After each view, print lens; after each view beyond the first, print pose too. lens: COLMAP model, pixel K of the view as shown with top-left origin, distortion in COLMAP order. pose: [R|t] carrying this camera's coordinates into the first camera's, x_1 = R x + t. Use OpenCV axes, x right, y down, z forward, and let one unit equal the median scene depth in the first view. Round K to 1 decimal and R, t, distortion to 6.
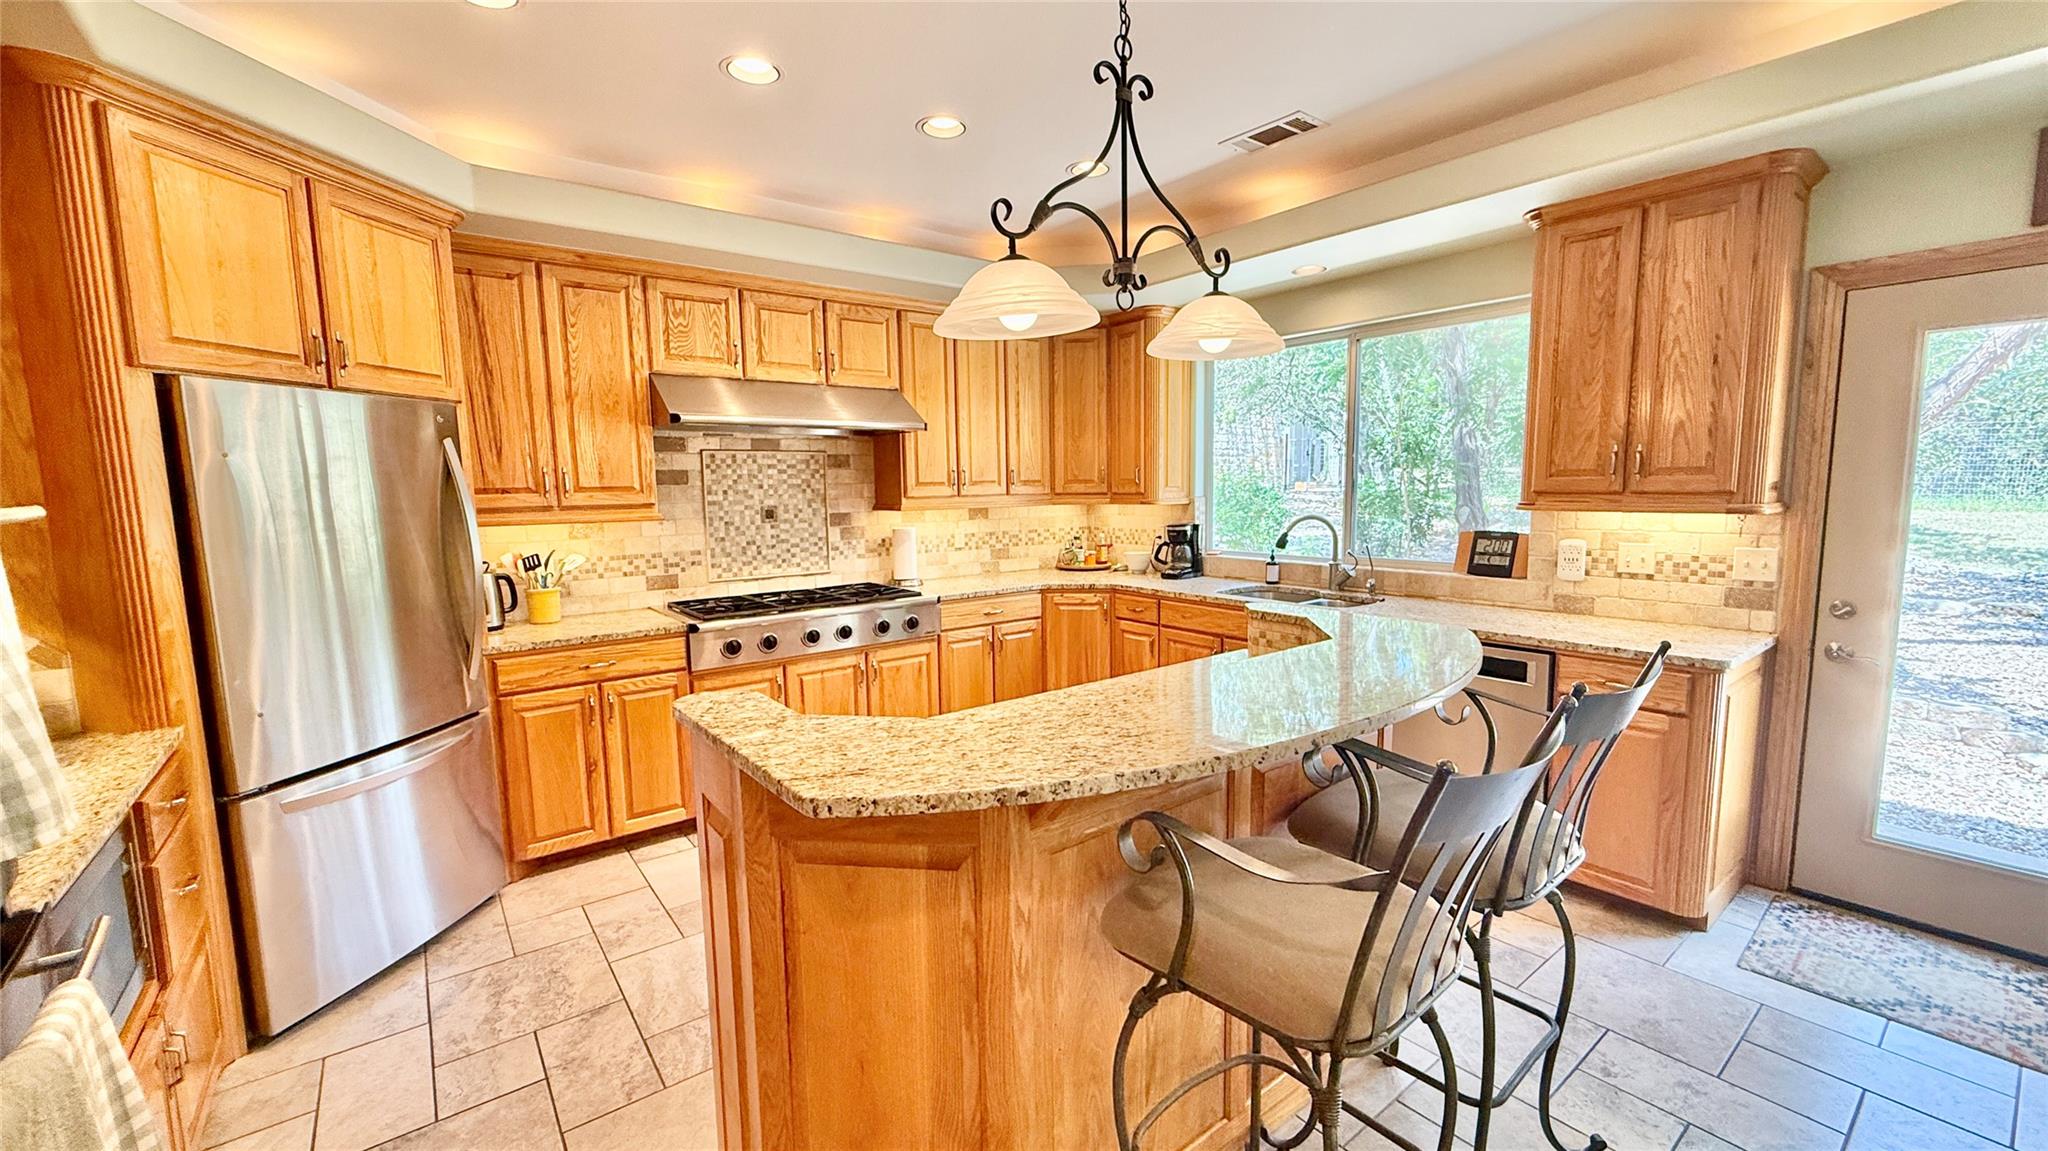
lens RADIAL K [[814.1, 0, 1021.9], [0, 814.1, 577.9], [0, 0, 1]] dist [-0.000114, 0.000353]
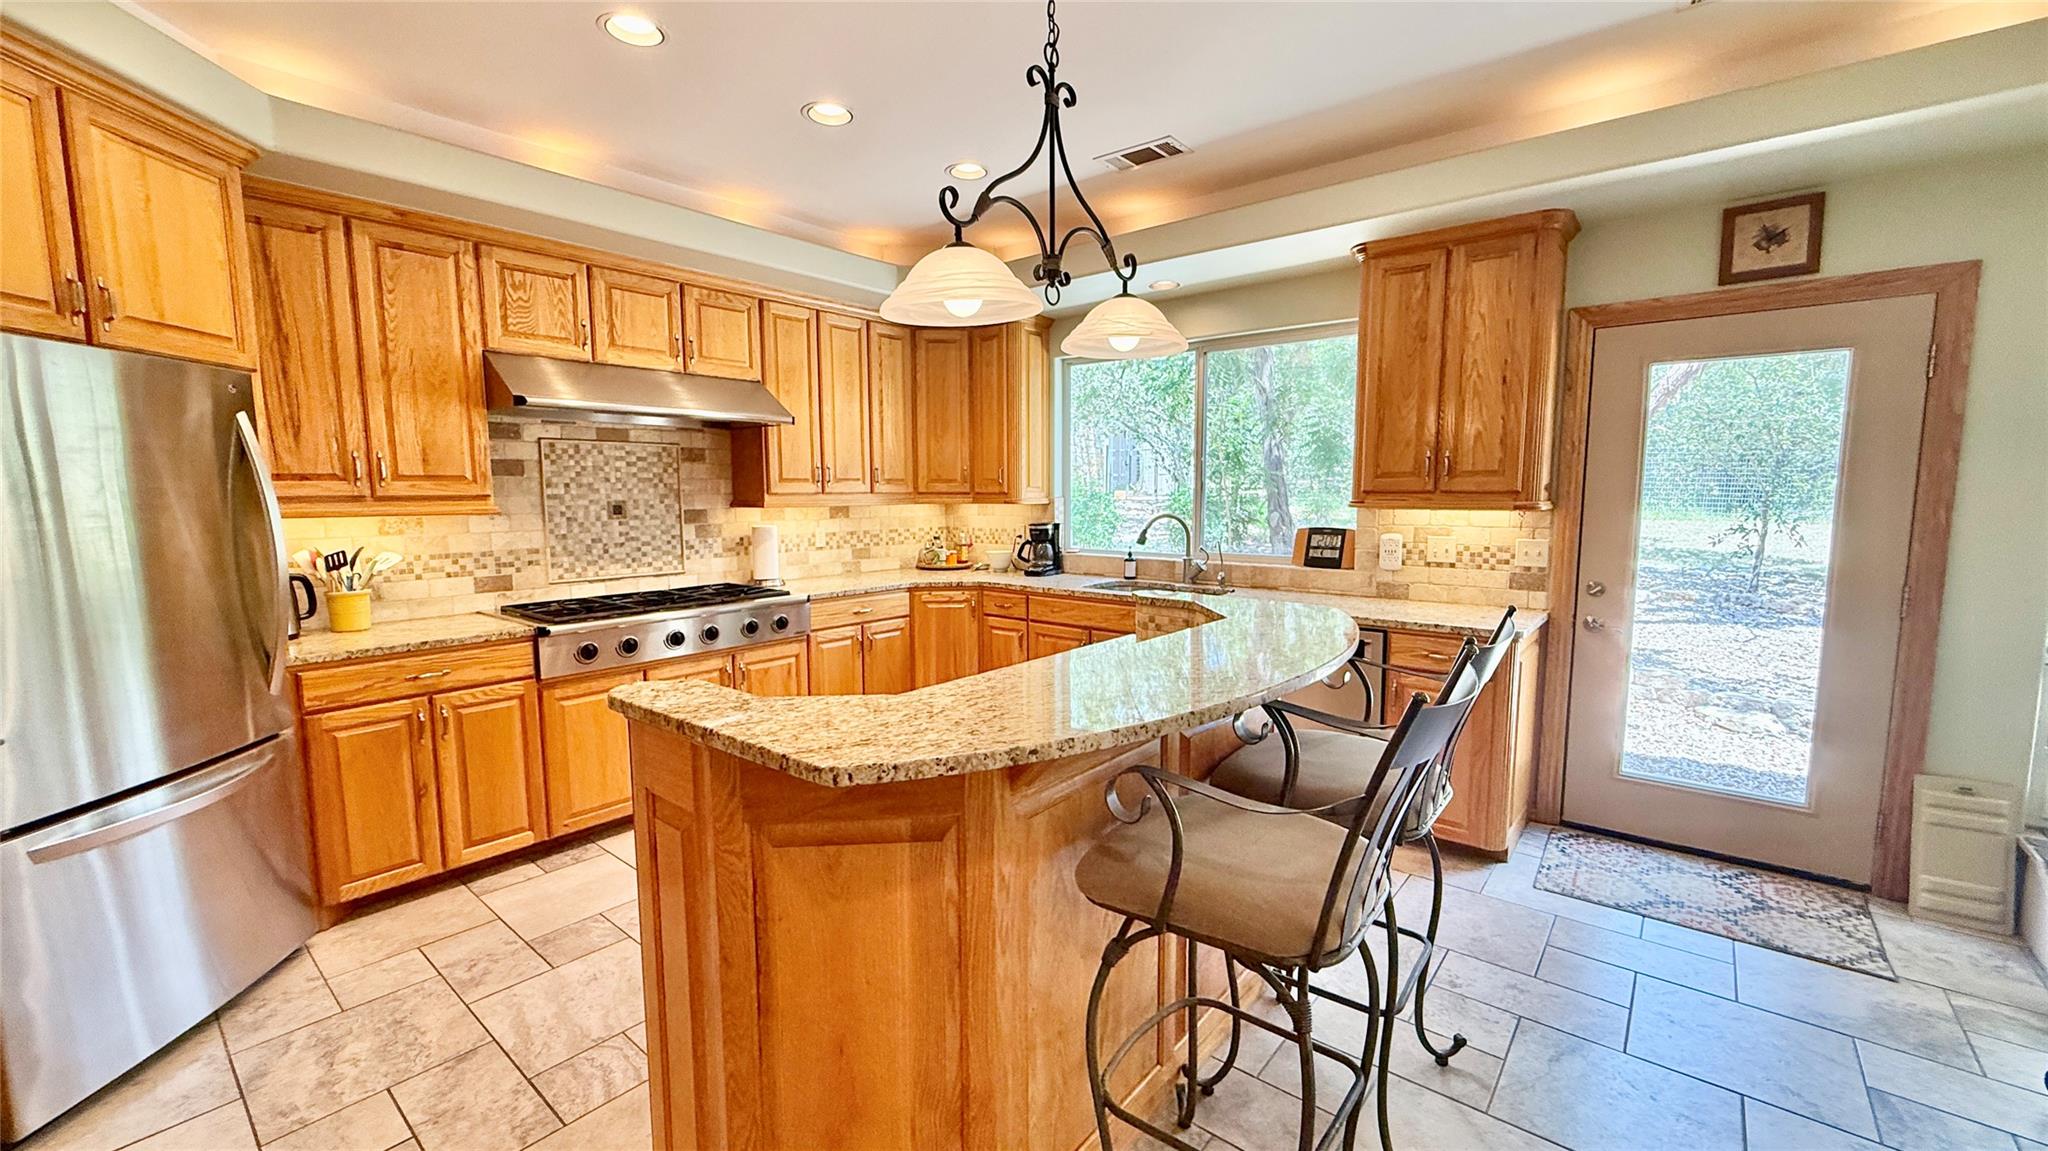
lens RADIAL K [[814.1, 0, 1021.9], [0, 814.1, 577.9], [0, 0, 1]] dist [-0.000114, 0.000353]
pose [[0.976226, -0.011676, 0.216439, -0.088185], [0.013842, 0.999868, -0.008495, 0.019167], [-0.216311, 0.011289, 0.976259, -0.005871]]
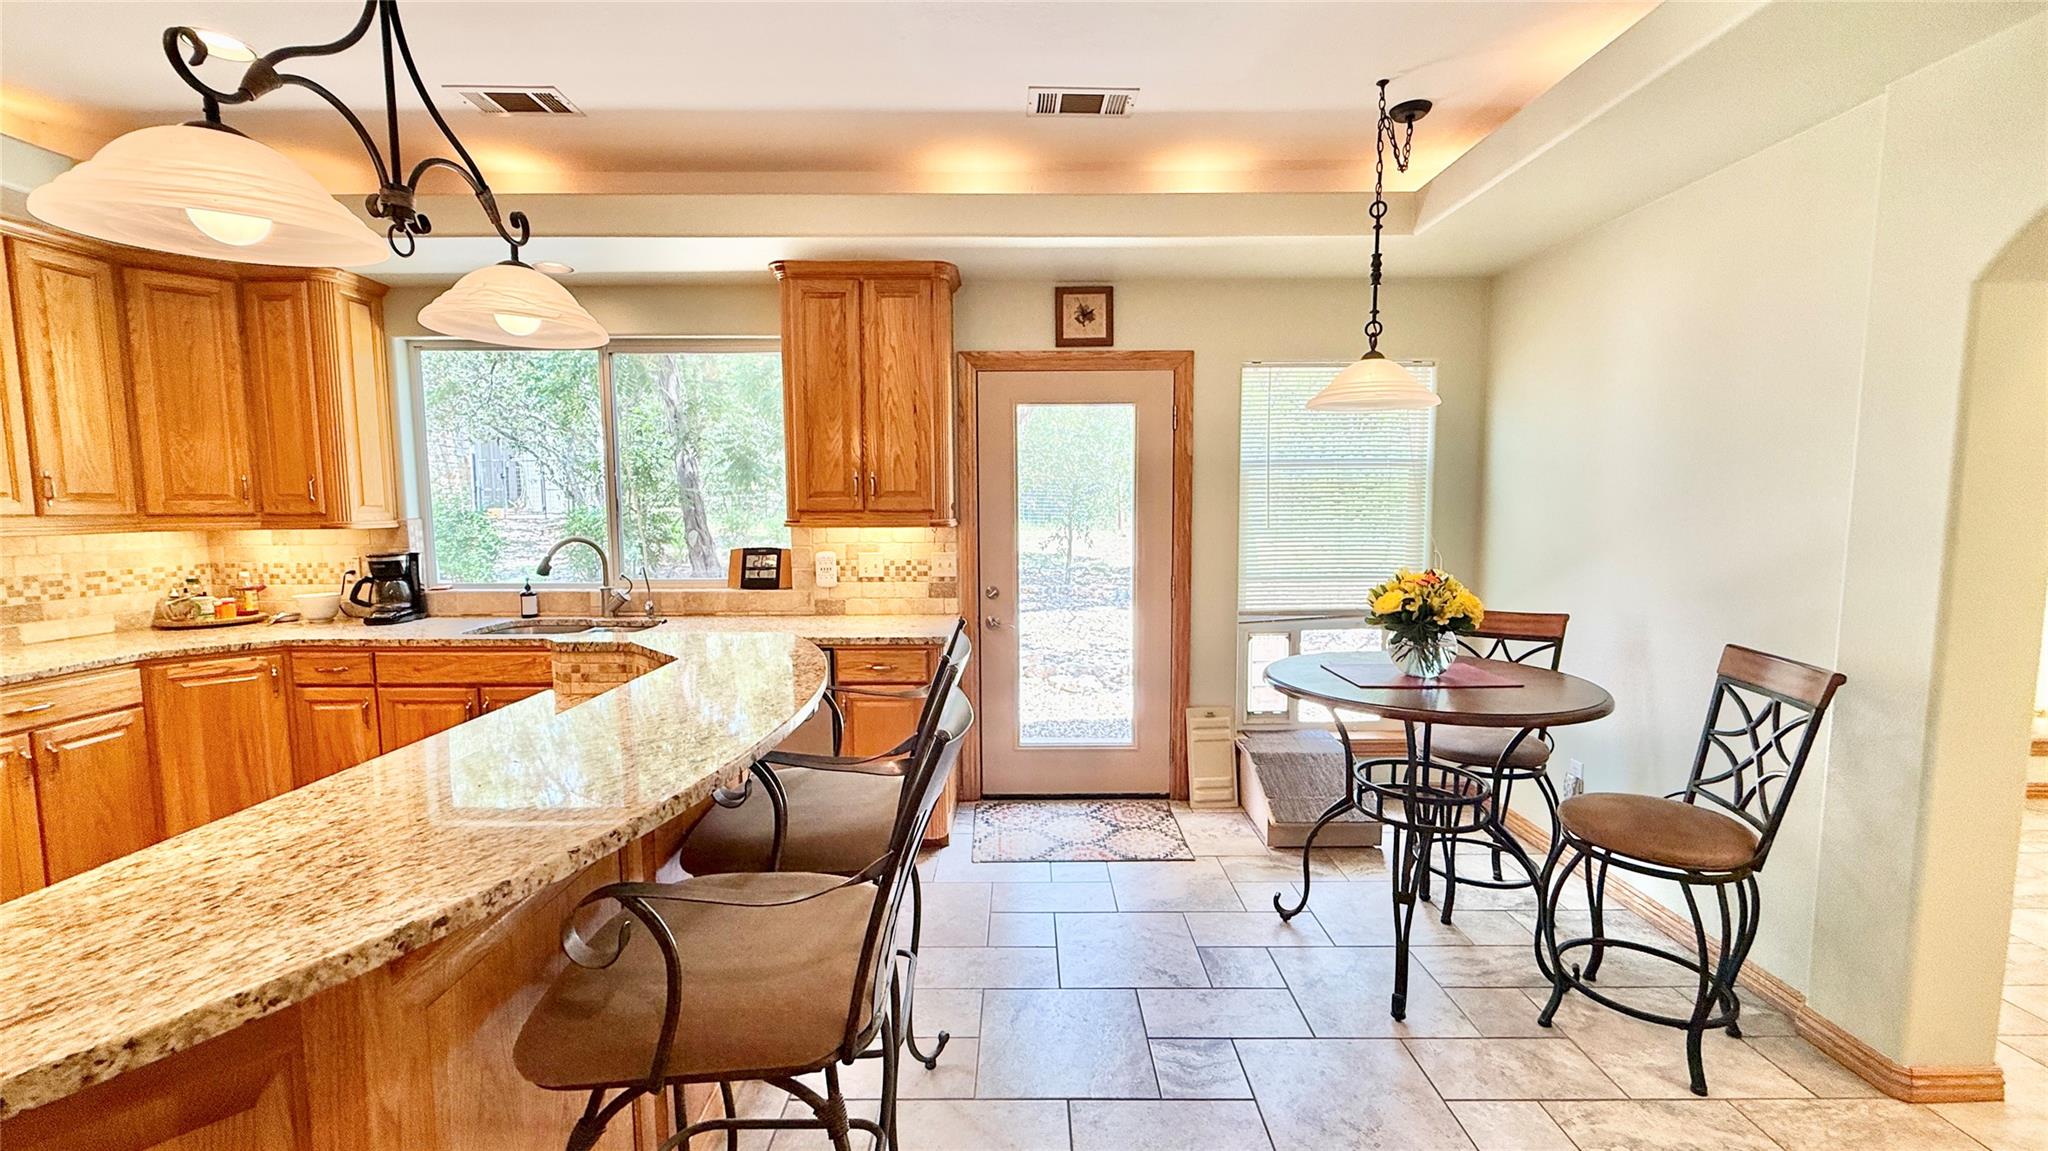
lens RADIAL K [[814.1, 0, 1021.9], [0, 814.1, 577.9], [0, 0, 1]] dist [-0.000114, 0.000353]
pose [[0.612102, -0.059479, 0.788539, -0.082216], [0.086829, 0.996193, 0.007741, 0.006143], [-0.785998, 0.063729, 0.614936, 0.069078]]
